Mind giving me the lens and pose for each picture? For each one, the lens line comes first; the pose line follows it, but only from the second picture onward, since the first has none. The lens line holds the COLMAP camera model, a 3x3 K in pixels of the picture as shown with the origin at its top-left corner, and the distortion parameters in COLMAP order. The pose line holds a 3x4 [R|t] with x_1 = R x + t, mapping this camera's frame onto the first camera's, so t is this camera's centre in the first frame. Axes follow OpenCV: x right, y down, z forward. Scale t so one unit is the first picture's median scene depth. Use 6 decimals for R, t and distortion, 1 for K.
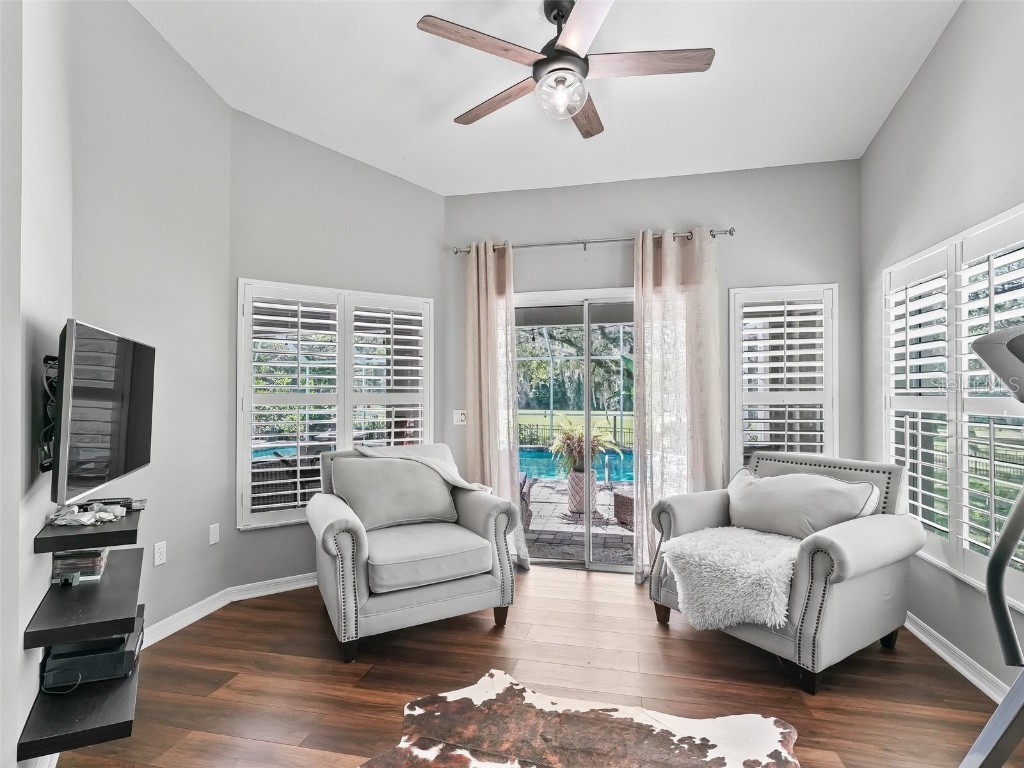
lens RADIAL K [[498.1, 0, 512.0], [0, 498.1, 384.0], [0, 0, 1]] dist [0.000734, 0.000105]
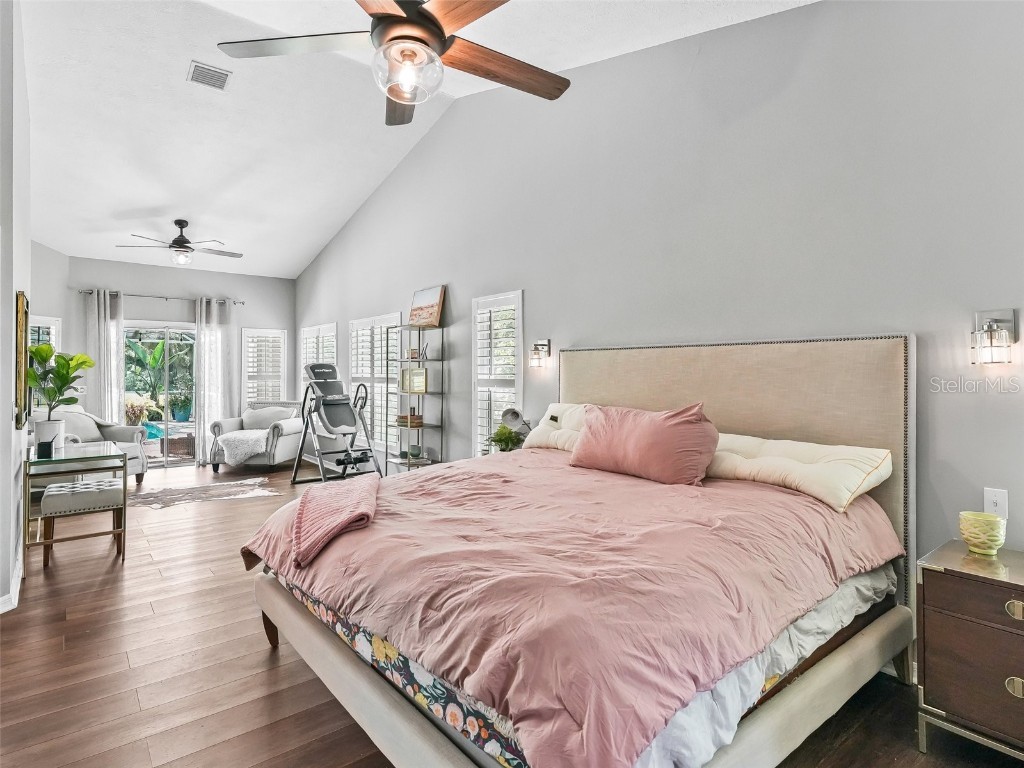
lens RADIAL K [[568.8, 0, 512.0], [0, 568.8, 384.0], [0, 0, 1]] dist [-0.001280, -0.000049]
pose [[0.612781, -0.013660, 0.790135, -0.893500], [-0.022864, 0.999126, 0.035005, -0.062498], [-0.789922, -0.039516, 0.611933, -1.622309]]
